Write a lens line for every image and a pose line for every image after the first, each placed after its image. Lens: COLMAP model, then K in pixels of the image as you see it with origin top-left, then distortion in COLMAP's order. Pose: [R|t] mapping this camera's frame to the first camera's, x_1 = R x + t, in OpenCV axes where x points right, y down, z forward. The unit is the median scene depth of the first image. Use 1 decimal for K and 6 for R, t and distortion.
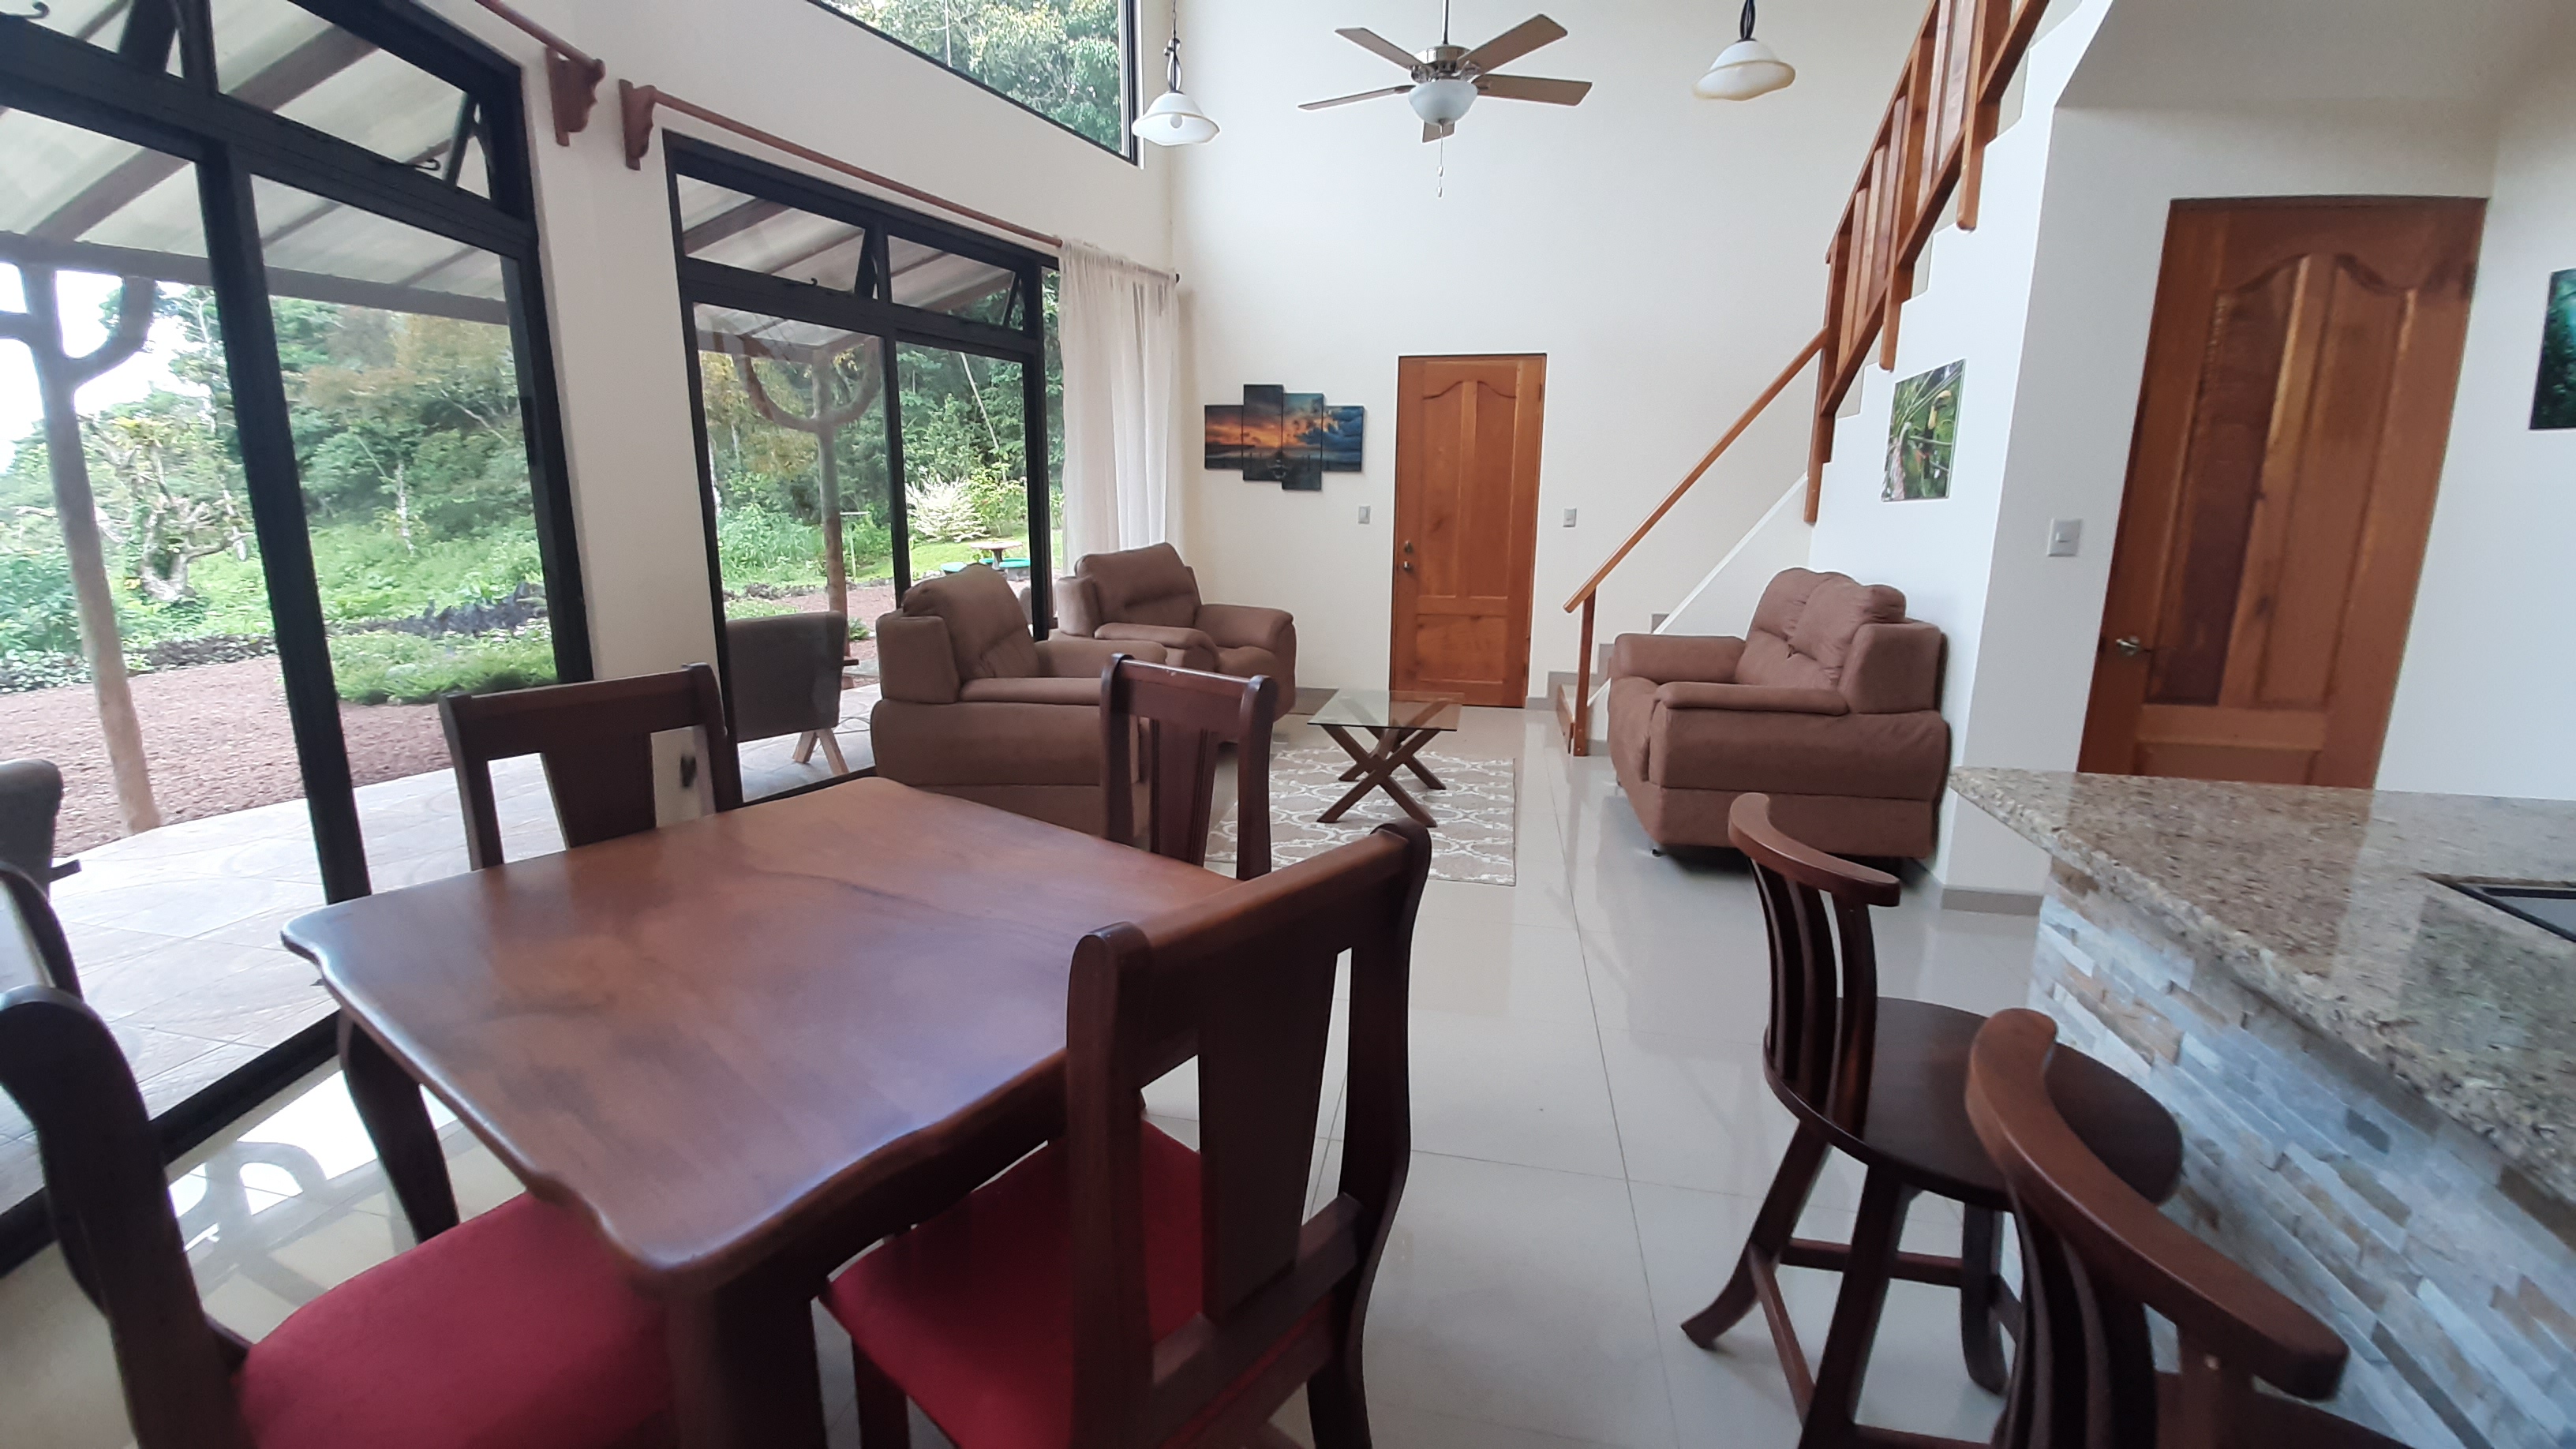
lens RADIAL K [[1017.2, 0, 1288.0], [0, 1017.2, 724.5], [0, 0, 1]] dist [0.000225, -0.000151]
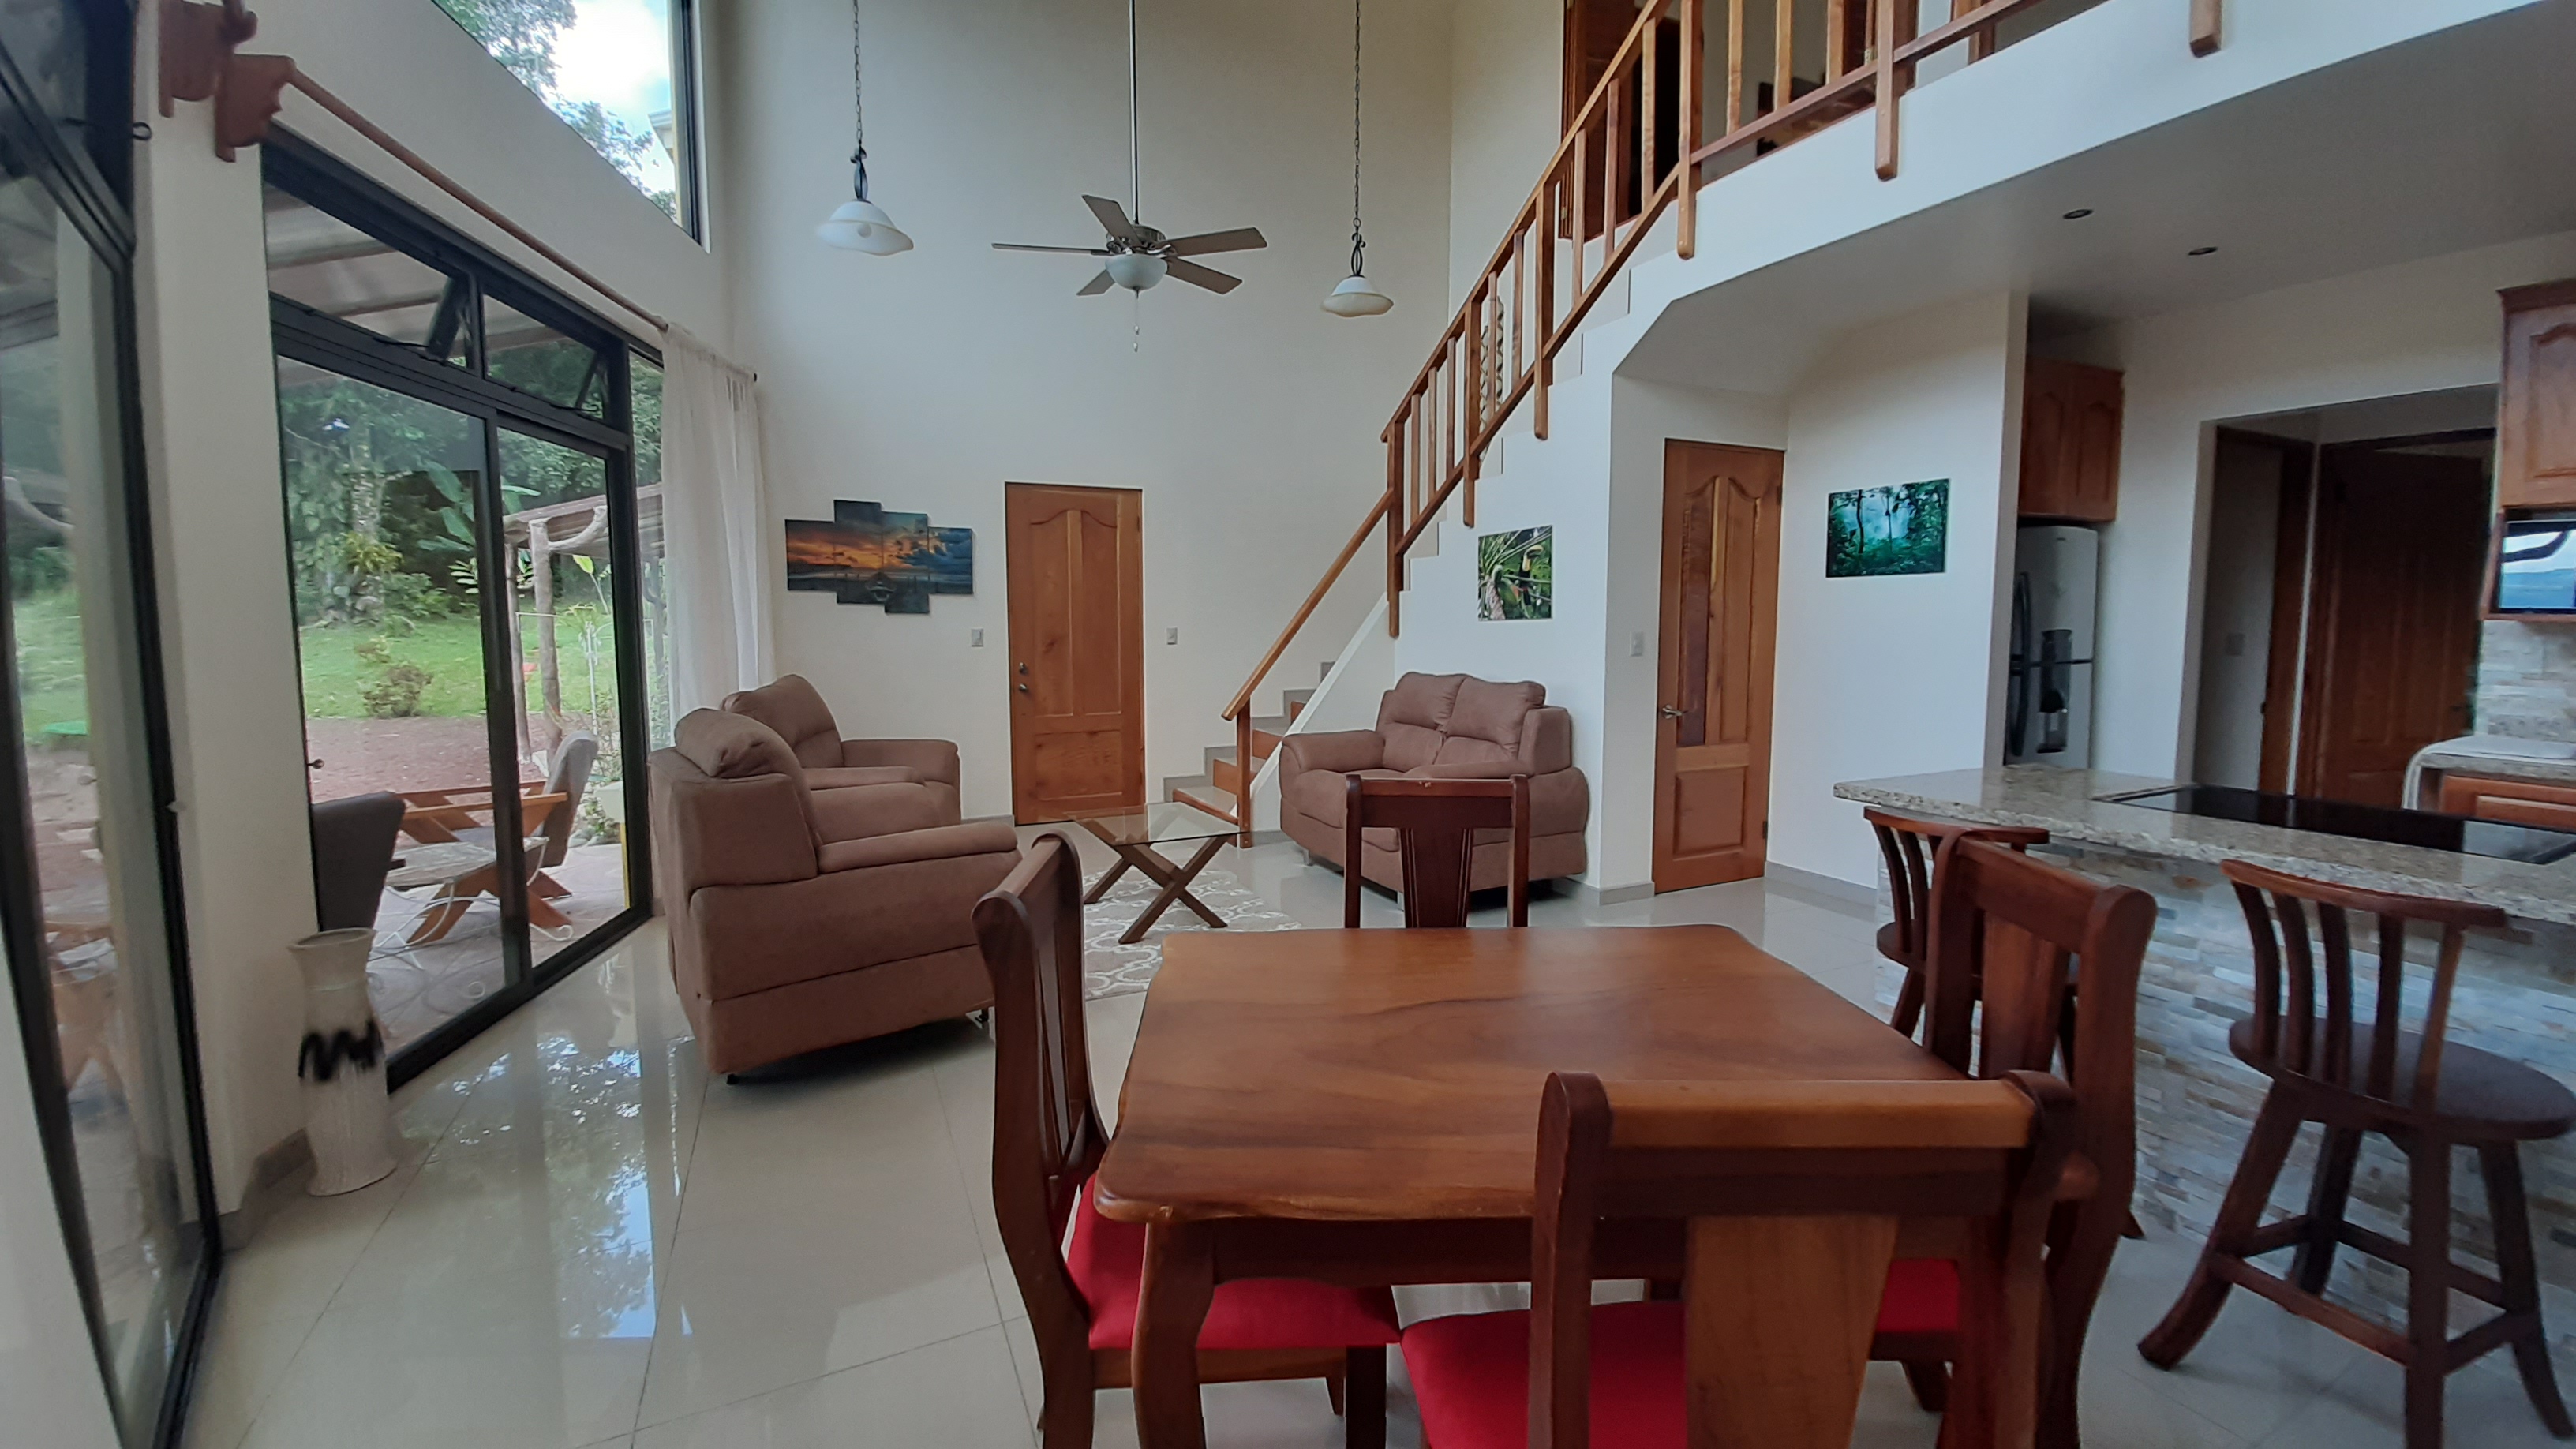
lens RADIAL K [[1059.7, 0, 1294.5], [0, 1059.7, 706.0], [0, 0, 1]] dist [0.063150, -0.000092]
pose [[0.792815, -0.065425, 0.605941, -0.368224], [0.141425, 0.986833, -0.078490, -0.023552], [-0.592827, 0.147923, 0.791628, 0.032103]]
